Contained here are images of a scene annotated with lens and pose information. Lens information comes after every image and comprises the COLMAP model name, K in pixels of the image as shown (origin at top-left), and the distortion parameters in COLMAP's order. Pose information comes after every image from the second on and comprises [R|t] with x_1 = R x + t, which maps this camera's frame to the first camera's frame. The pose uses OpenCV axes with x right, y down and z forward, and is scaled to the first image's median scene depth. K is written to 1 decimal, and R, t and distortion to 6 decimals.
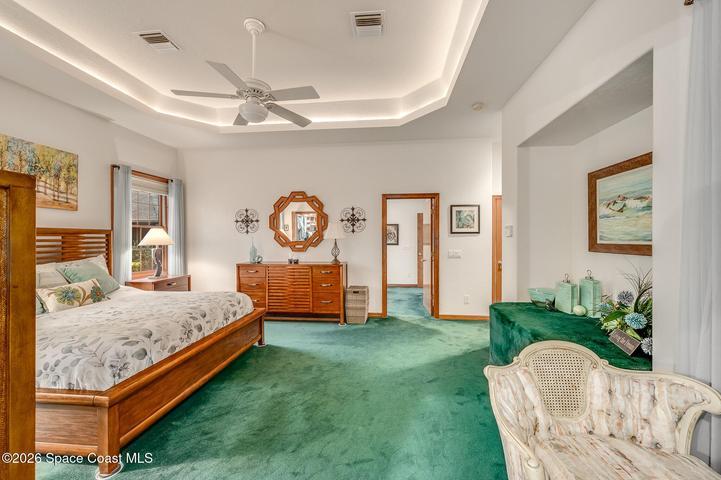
lens RADIAL K [[291.3, 0, 359.0], [0, 291.3, 238.1], [0, 0, 1]] dist [0.008207, 0.000218]
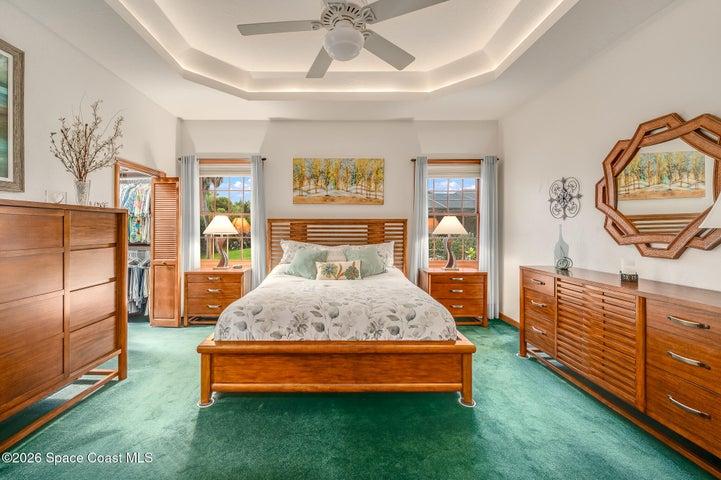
lens RADIAL K [[291.3, 0, 326.9], [0, 291.3, 228.5], [0, 0, 1]] dist [0.008207, 0.000218]
pose [[0.111466, 0.007263, -0.993742, 0.235652], [0.000523, 0.999973, 0.007367, -0.000956], [0.993768, -0.001341, 0.111459, 0.634997]]
